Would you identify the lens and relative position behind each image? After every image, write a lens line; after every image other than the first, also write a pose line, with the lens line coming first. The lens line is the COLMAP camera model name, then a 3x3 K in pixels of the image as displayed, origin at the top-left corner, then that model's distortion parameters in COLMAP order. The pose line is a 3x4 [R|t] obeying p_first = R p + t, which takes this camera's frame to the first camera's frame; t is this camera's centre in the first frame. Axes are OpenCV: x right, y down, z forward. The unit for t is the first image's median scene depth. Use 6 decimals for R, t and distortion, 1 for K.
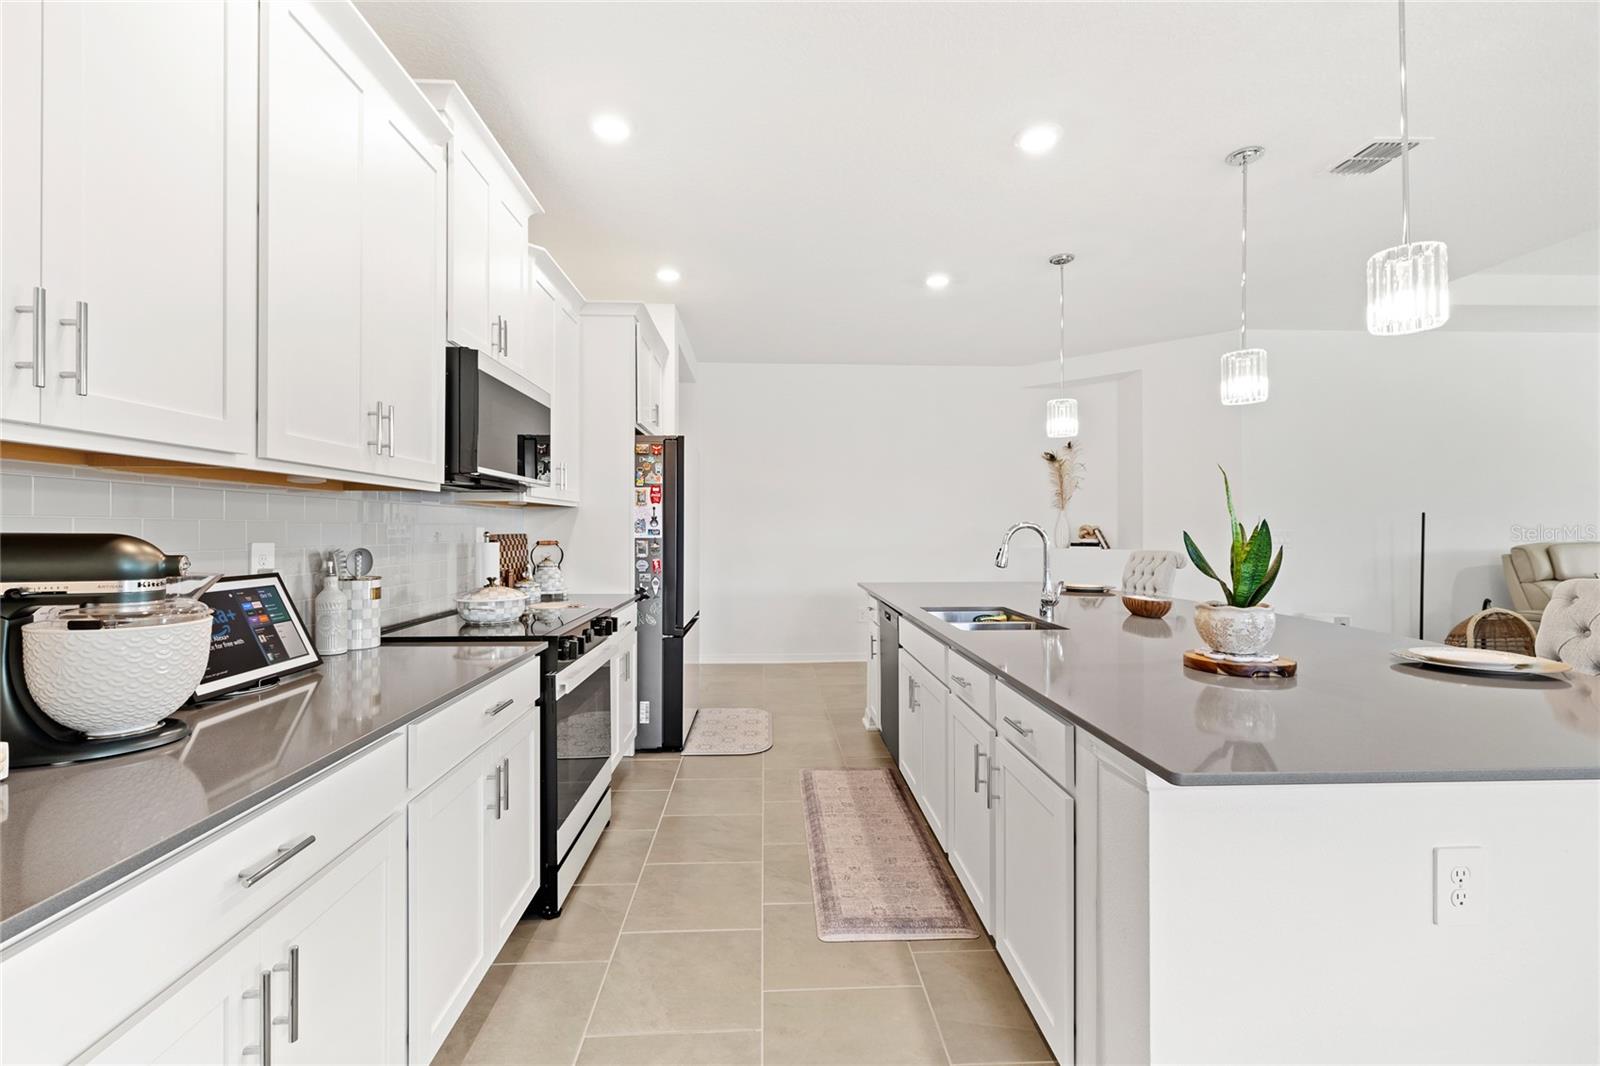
lens RADIAL K [[691.5, 0, 796.3], [0, 691.5, 529.9], [0, 0, 1]] dist [0.003340, 0.000148]
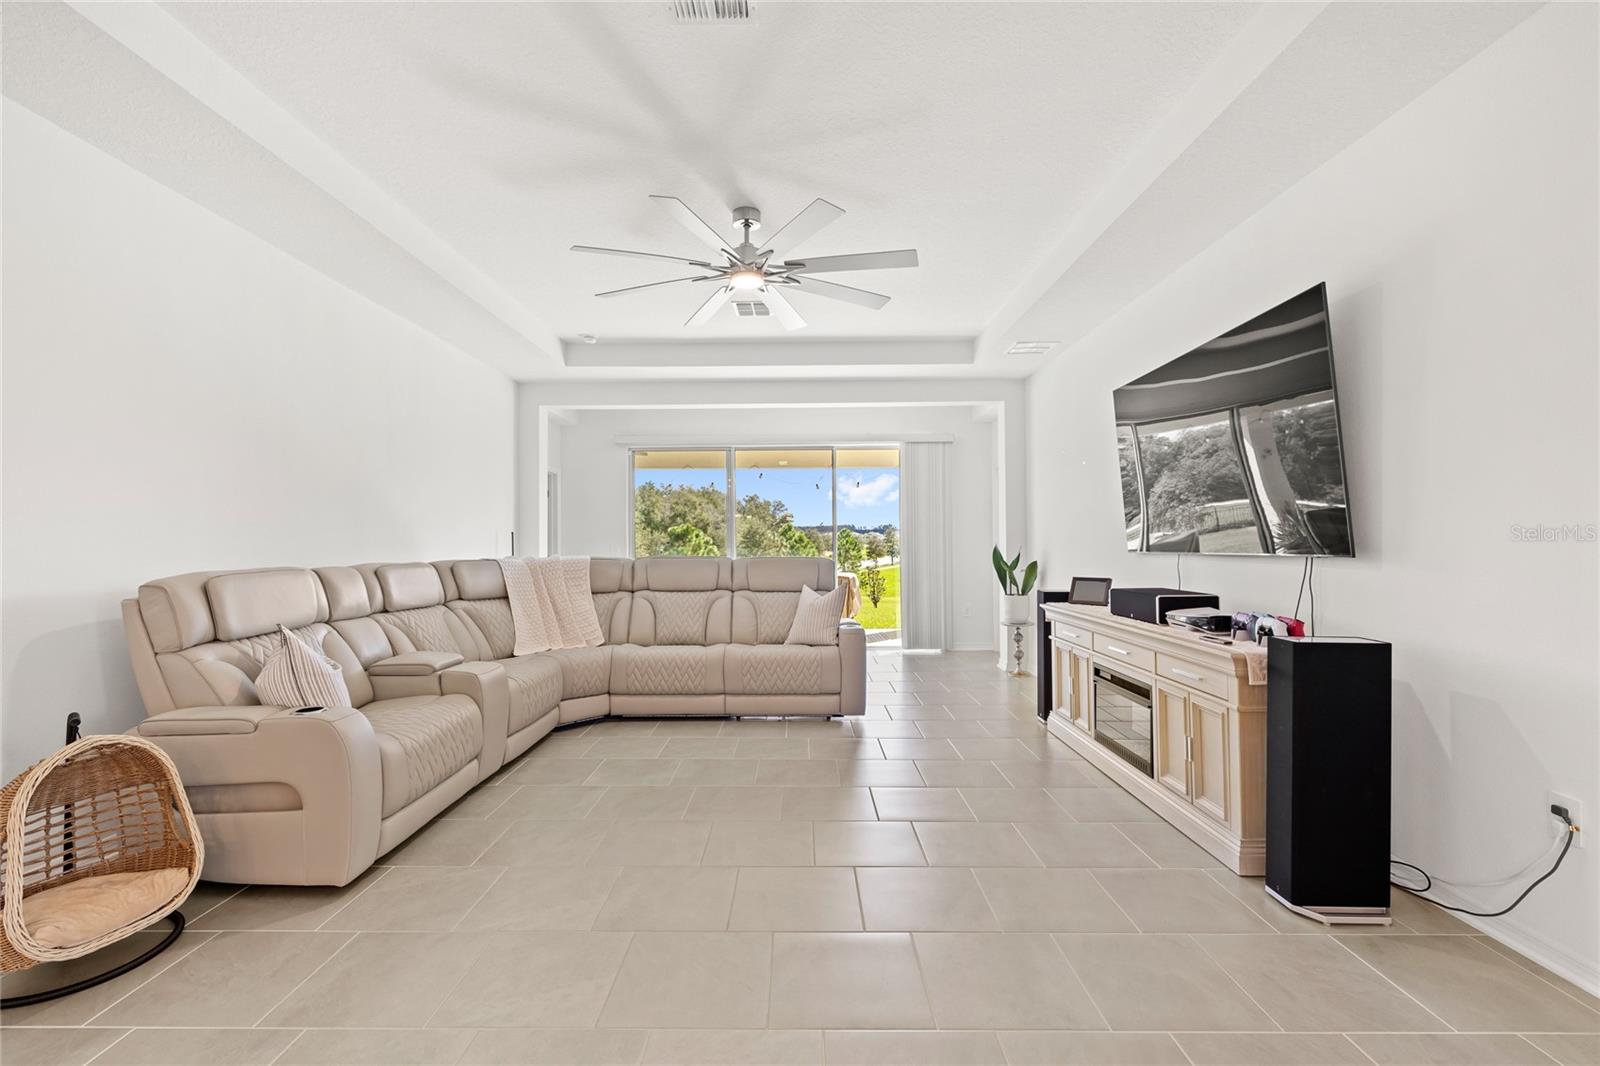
lens RADIAL K [[691.5, 0, 796.3], [0, 691.5, 529.9], [0, 0, 1]] dist [0.003340, 0.000148]
pose [[0.040700, 0.020853, 0.998954, 0.595641], [-0.000148, 0.999782, -0.020864, -0.003653], [-0.999171, 0.000702, 0.040694, 0.550242]]
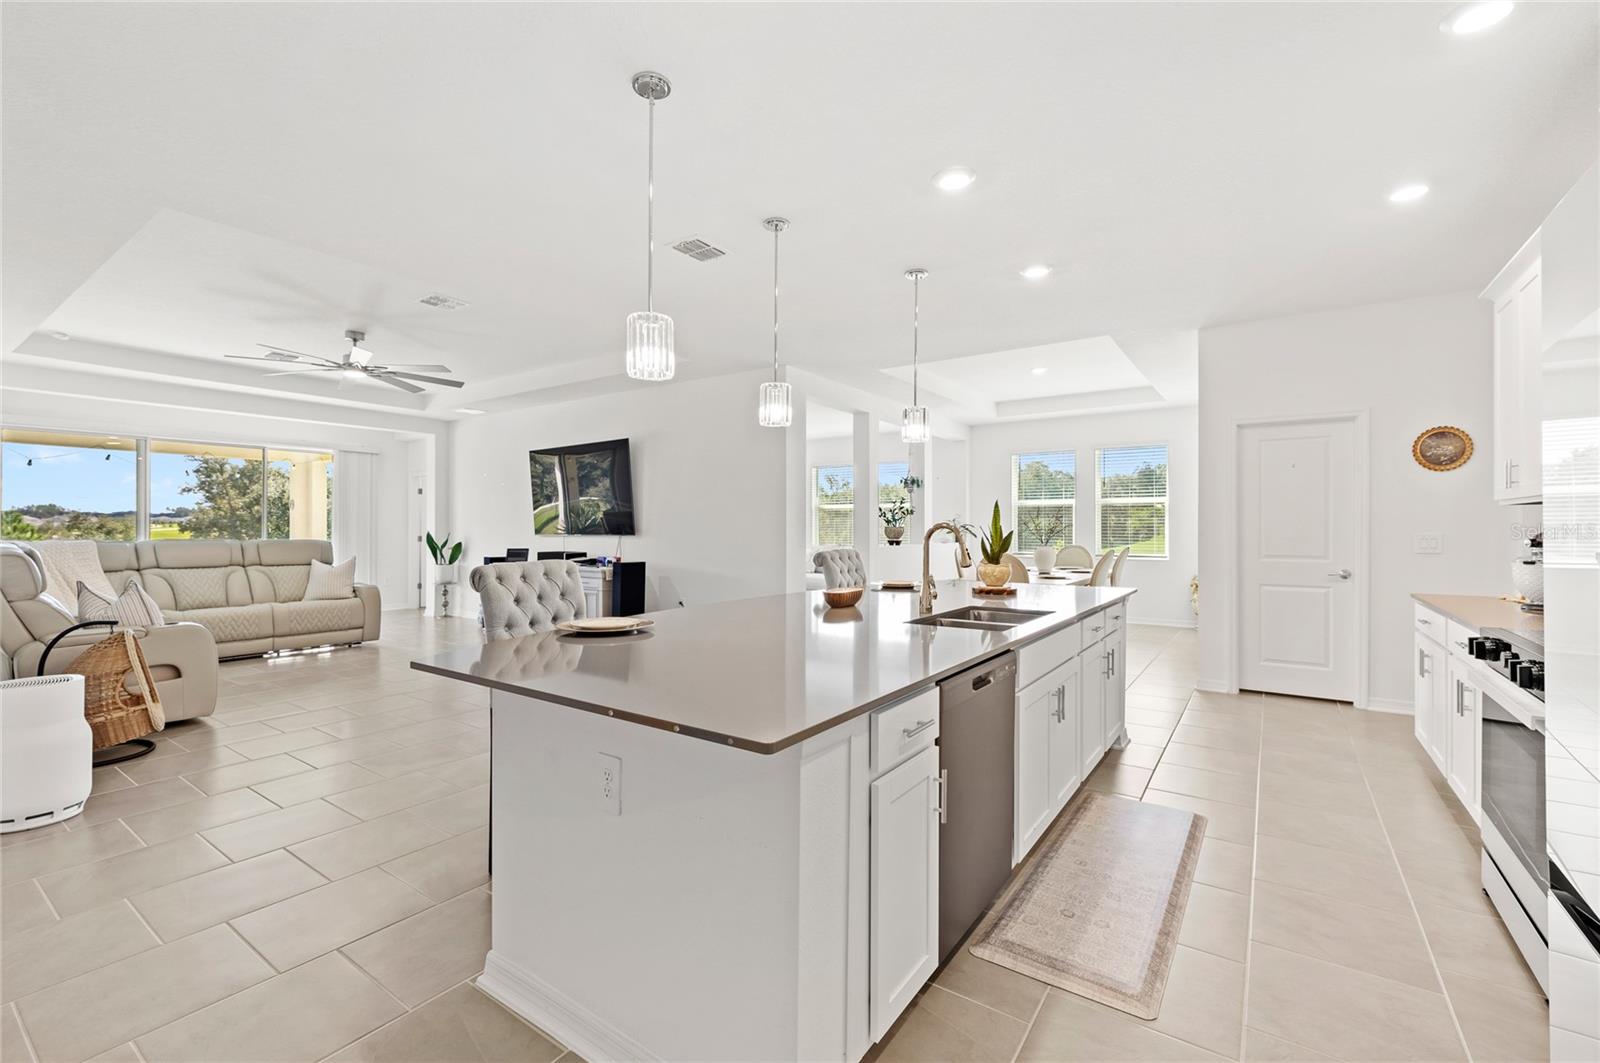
lens RADIAL K [[691.5, 0, 796.3], [0, 691.5, 528.4], [0, 0, 1]] dist [0.003340, 0.000148]
pose [[-0.798219, 0.004257, 0.602352, -0.066717], [-0.001241, 0.999961, -0.008713, 0.004223], [-0.602366, -0.007702, -0.798183, 1.153061]]
